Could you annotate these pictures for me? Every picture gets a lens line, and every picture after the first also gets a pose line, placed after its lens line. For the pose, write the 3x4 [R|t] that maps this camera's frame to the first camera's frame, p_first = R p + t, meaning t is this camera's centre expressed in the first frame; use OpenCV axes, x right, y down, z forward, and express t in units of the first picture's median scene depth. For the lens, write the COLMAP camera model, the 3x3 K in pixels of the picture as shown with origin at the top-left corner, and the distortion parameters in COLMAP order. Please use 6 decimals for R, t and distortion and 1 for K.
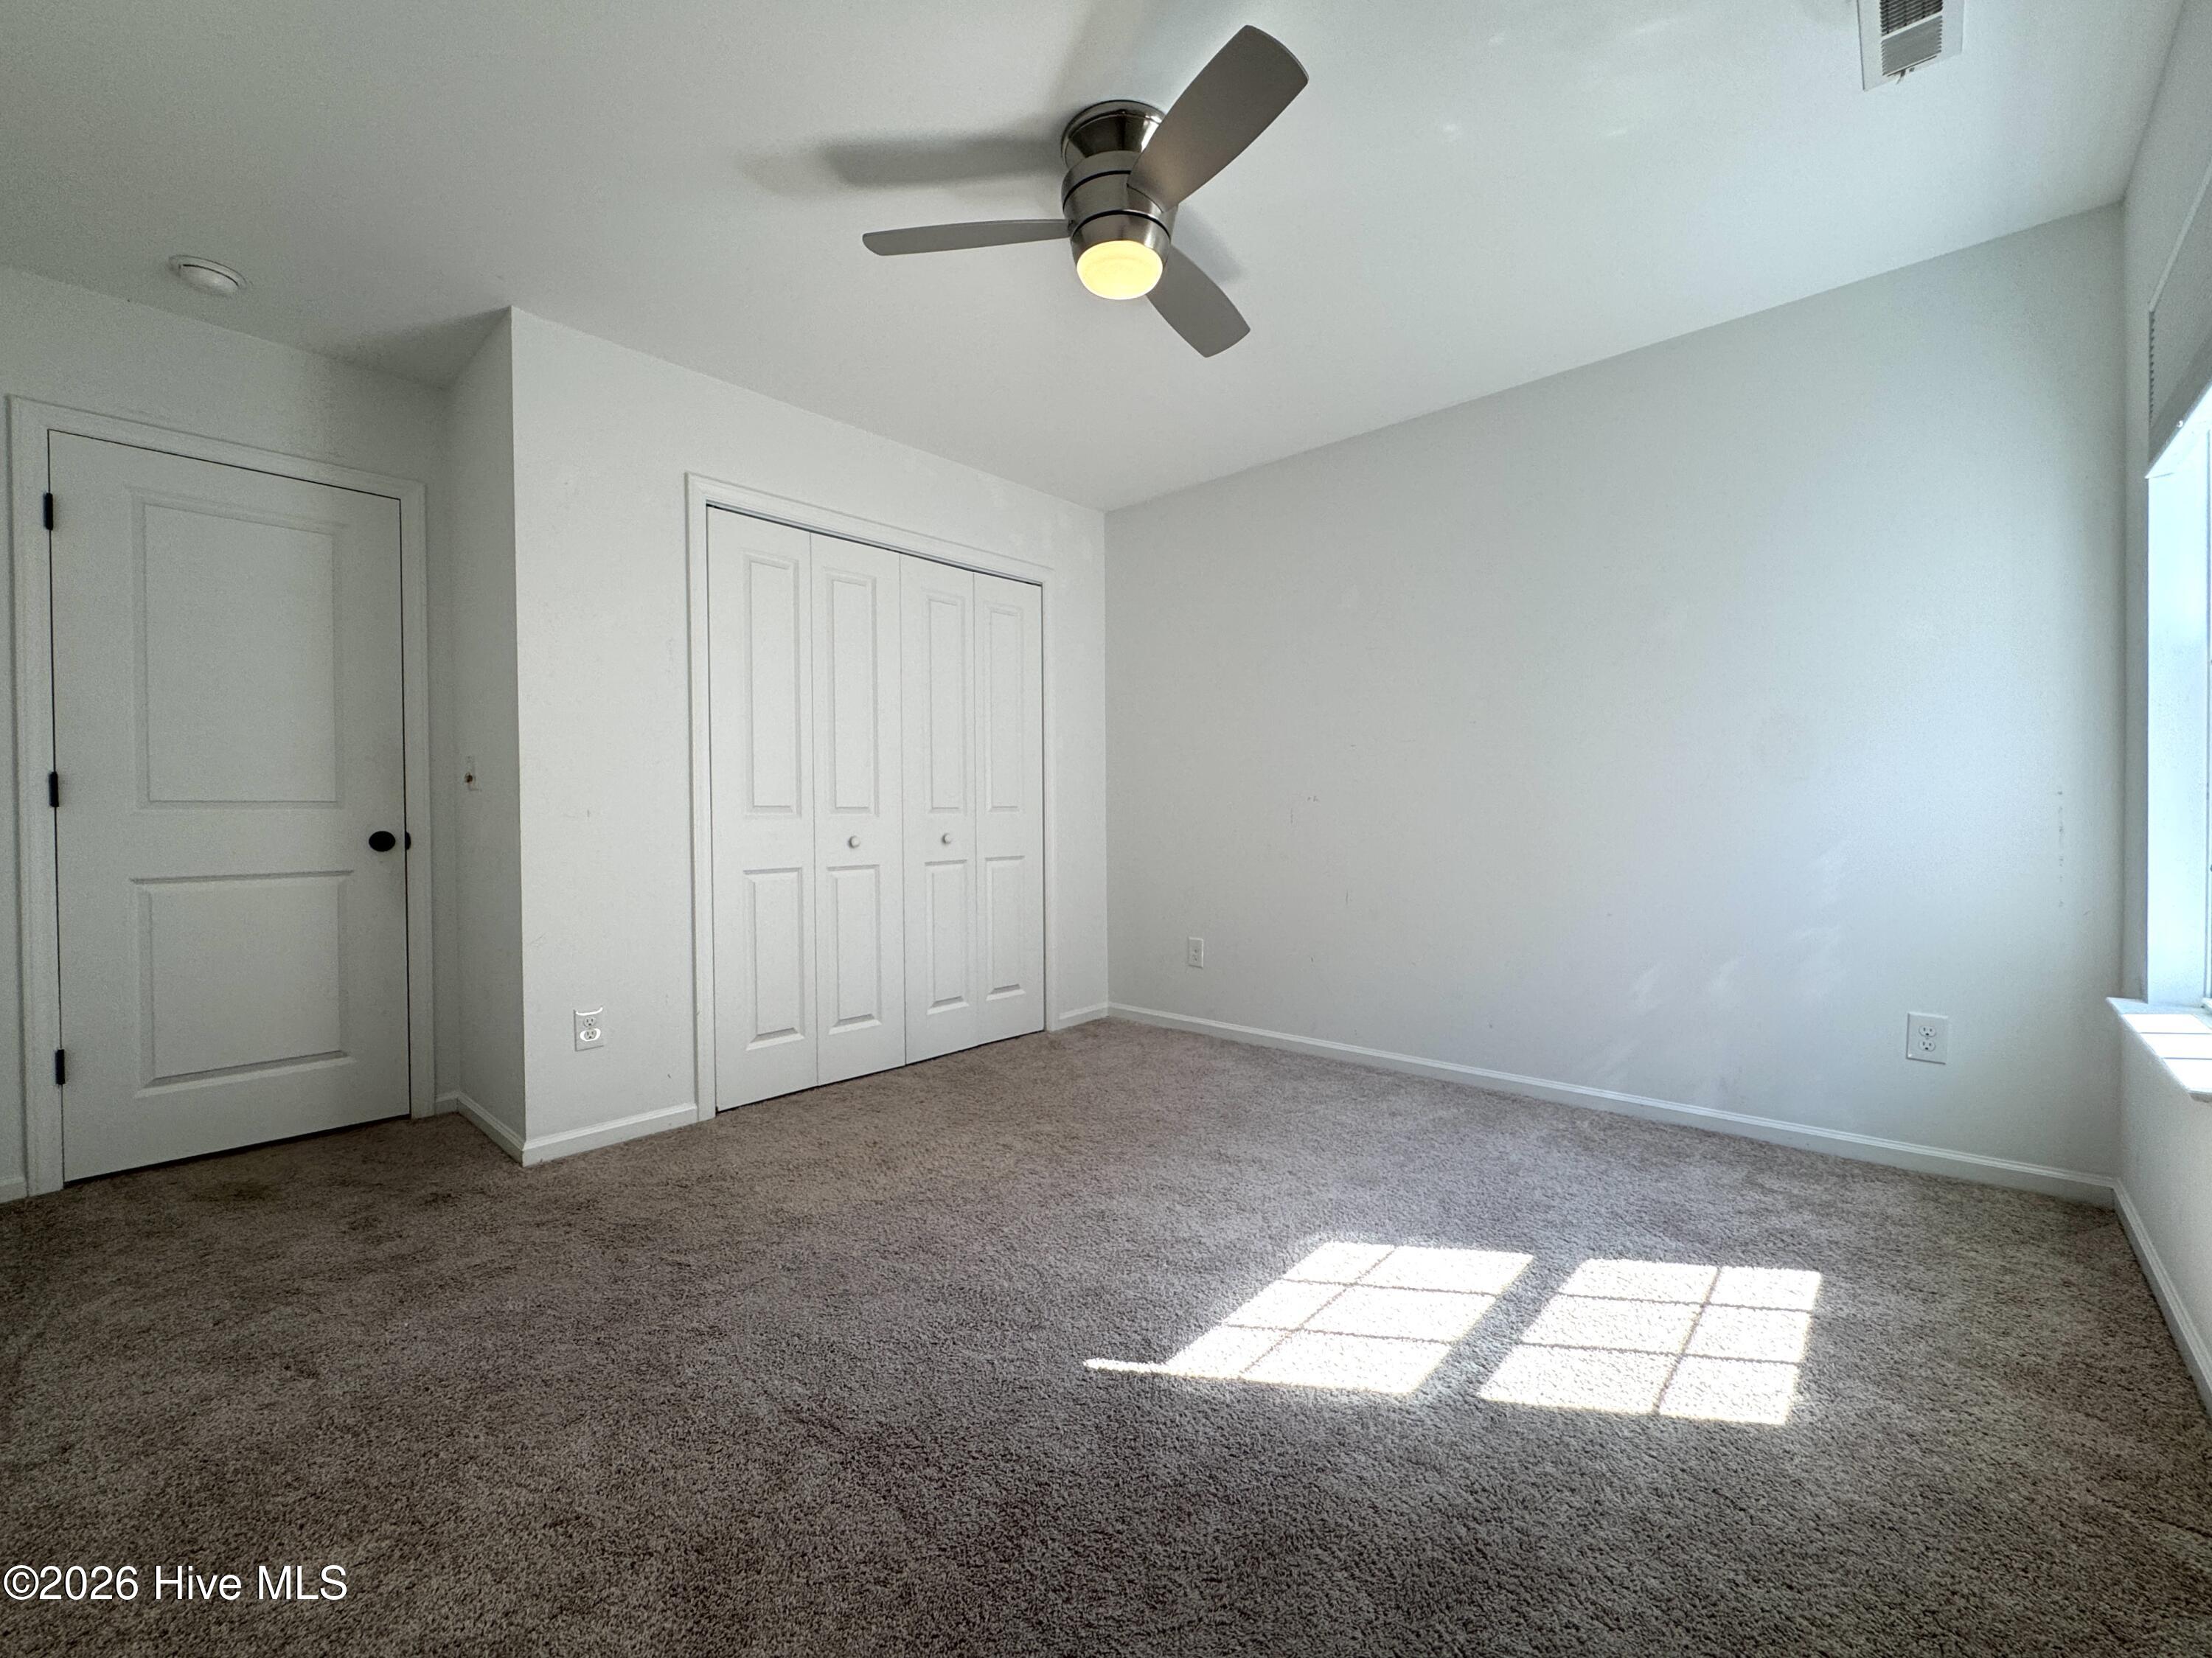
lens RADIAL K [[887.0, 0, 1103.9], [0, 887.0, 822.9], [0, 0, 1]] dist [-0.000381, 0.000299]
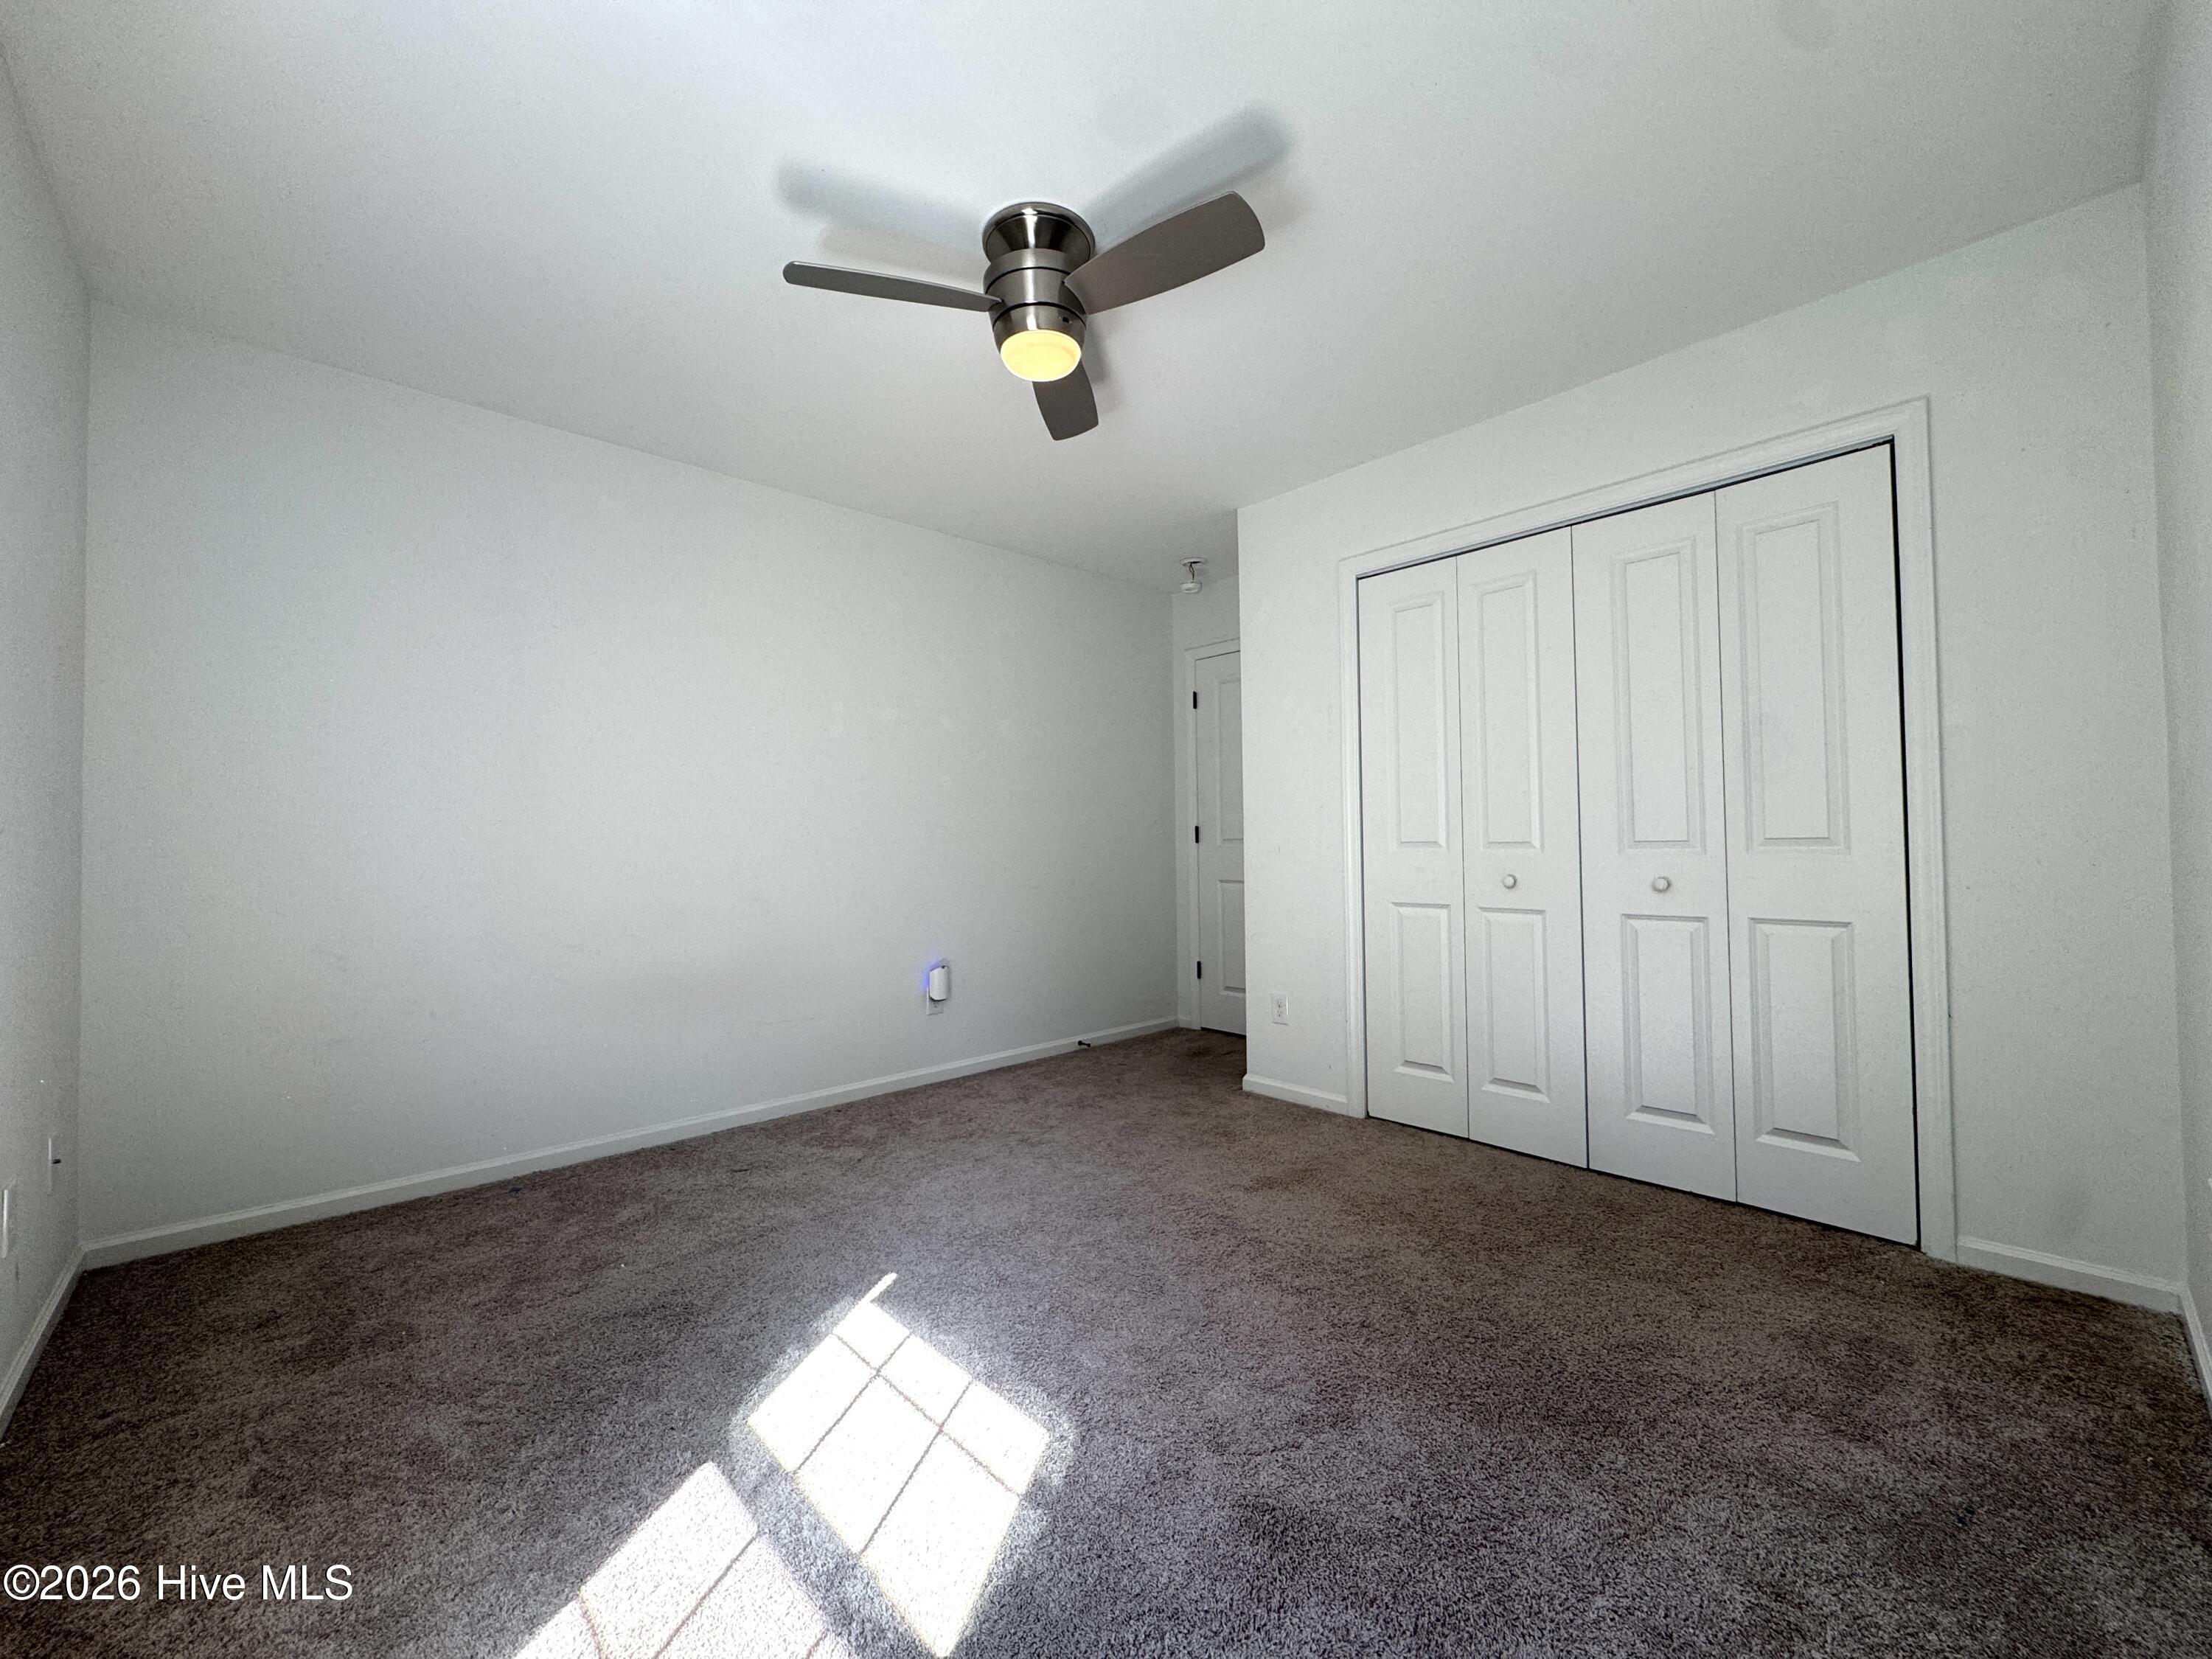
lens RADIAL K [[887.1, 0, 1103.9], [0, 887.1, 823.4], [0, 0, 1]] dist [-0.000381, 0.000299]
pose [[-0.047682, -0.002994, -0.998858, 0.717336], [-0.006051, 0.999978, -0.002708, -0.033489], [0.998844, 0.005915, -0.047699, 0.765007]]
